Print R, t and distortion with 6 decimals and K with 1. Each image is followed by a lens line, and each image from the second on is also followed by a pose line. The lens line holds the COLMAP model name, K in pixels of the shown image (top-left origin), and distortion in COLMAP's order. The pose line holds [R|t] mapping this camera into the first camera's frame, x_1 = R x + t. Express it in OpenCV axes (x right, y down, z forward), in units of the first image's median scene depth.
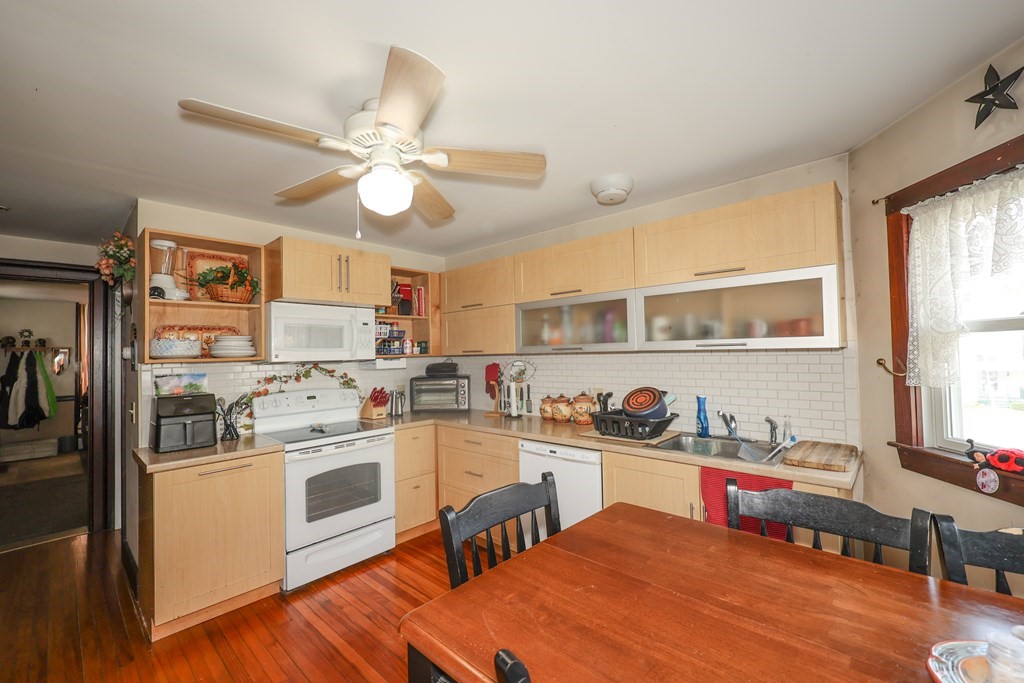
lens RADIAL K [[413.8, 0, 510.9], [0, 413.8, 344.2], [0, 0, 1]] dist [0.000217, 0.000143]
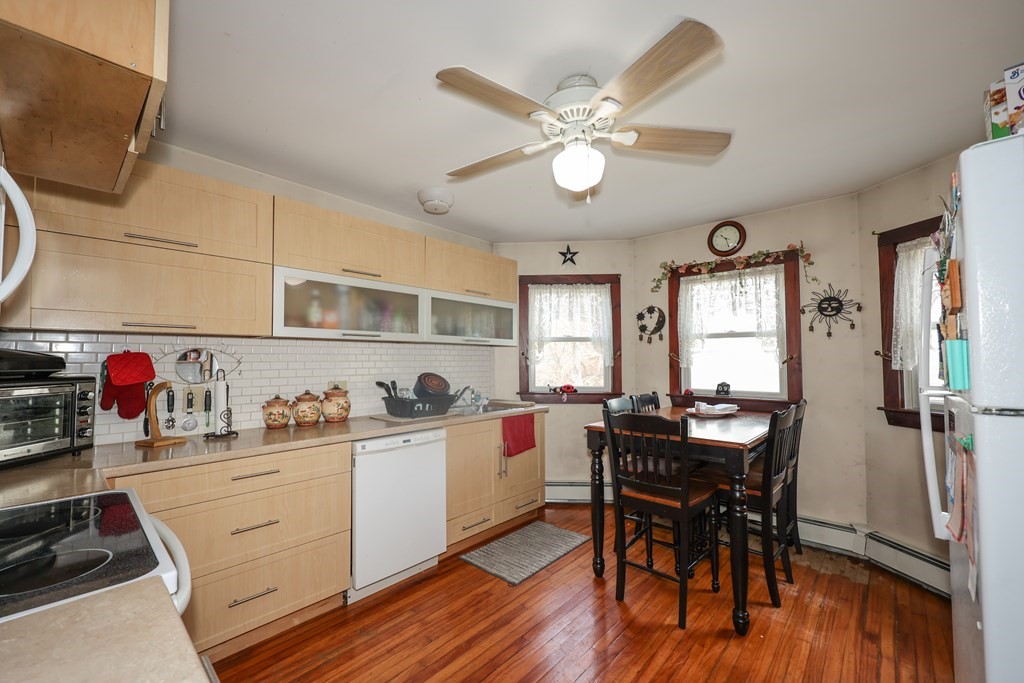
lens RADIAL K [[425.2, 0, 507.3], [0, 425.2, 344.2], [0, 0, 1]] dist [0.000434, -0.000067]
pose [[-0.004154, 0.060589, 0.998154, -0.875925], [-0.022577, 0.997903, -0.060667, 0.088264], [-0.999736, -0.022787, -0.002778, 0.758118]]
